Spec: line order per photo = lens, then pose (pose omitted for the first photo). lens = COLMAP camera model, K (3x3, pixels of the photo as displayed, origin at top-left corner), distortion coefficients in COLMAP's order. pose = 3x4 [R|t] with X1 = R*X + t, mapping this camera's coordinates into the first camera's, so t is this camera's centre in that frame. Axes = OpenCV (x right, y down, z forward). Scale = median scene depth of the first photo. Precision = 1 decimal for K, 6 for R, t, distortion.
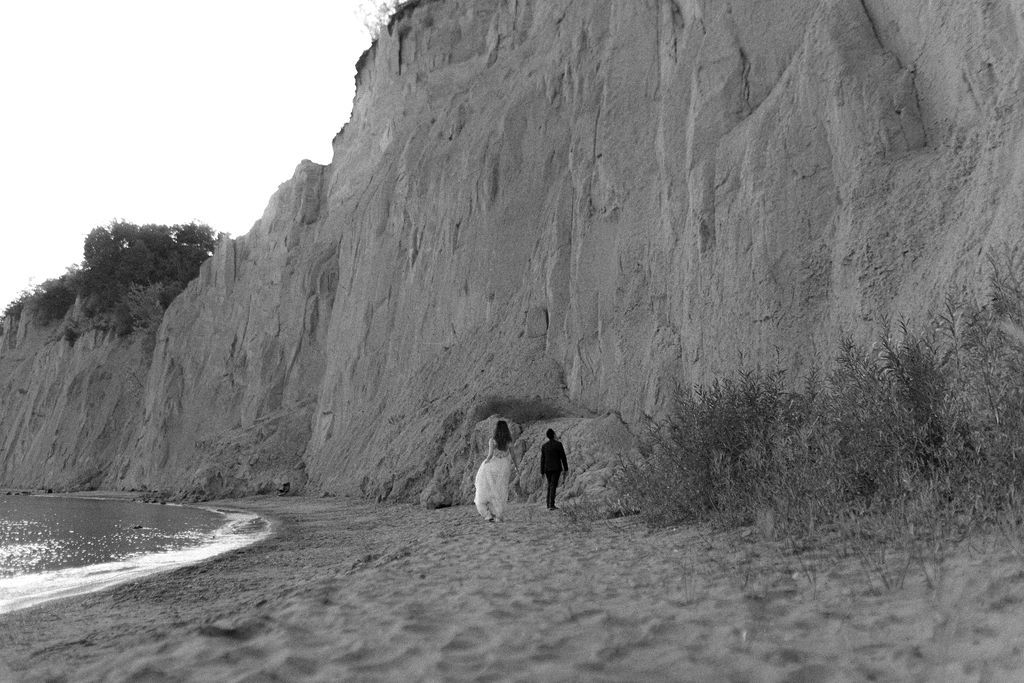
lens RADIAL K [[966.7, 0, 511.3], [0, 966.7, 343.2], [0, 0, 1]] dist [0.002329, 0.000000]
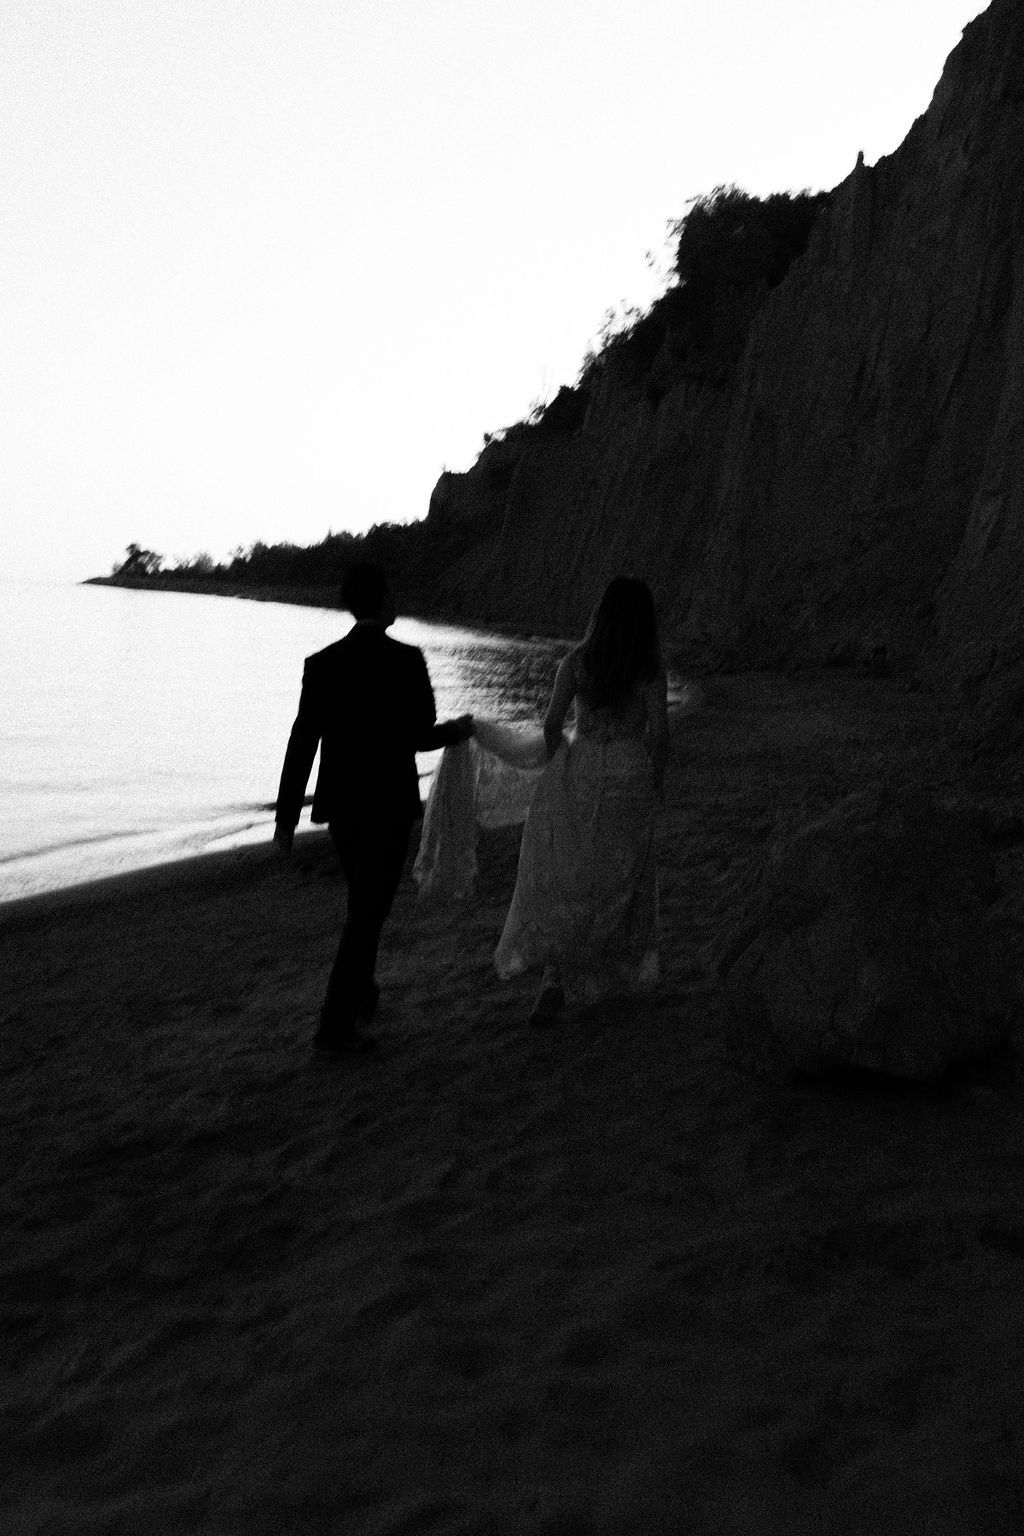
lens RADIAL K [[1450.1, 0, 513.4], [0, 1450.1, 774.1], [0, 0, 1]] dist [0.002329, 0.000000]
pose [[0.840600, 0.098986, -0.532535, -0.006638], [0.030112, 0.973100, 0.228409, 0.027475], [0.540819, -0.208036, 0.815007, 0.220449]]
